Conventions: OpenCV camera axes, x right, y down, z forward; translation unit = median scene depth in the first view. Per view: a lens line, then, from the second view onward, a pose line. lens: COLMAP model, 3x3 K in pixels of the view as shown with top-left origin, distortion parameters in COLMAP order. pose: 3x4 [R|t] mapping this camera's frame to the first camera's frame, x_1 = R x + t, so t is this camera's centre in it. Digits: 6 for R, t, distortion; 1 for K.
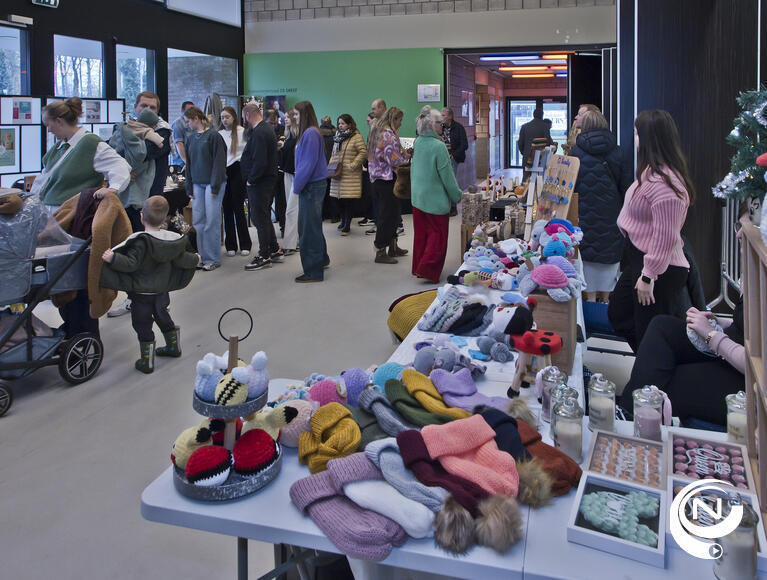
lens RADIAL K [[524.9, 0, 383.5], [0, 524.9, 290.0], [0, 0, 1]] dist [-0.001290, -0.001114]
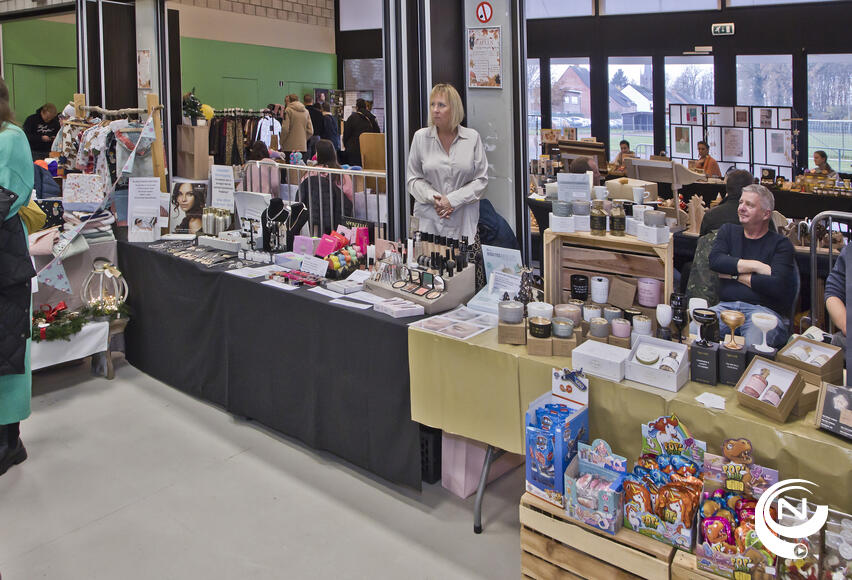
lens RADIAL K [[674.6, 0, 426.0], [0, 674.6, 290.0], [0, 0, 1]] dist [0.000136, -0.000449]
pose [[-0.247541, 0.239846, -0.938721, 1.060573], [-0.342772, 0.884536, 0.316391, -0.227701], [0.906218, 0.400087, -0.136747, 0.702533]]
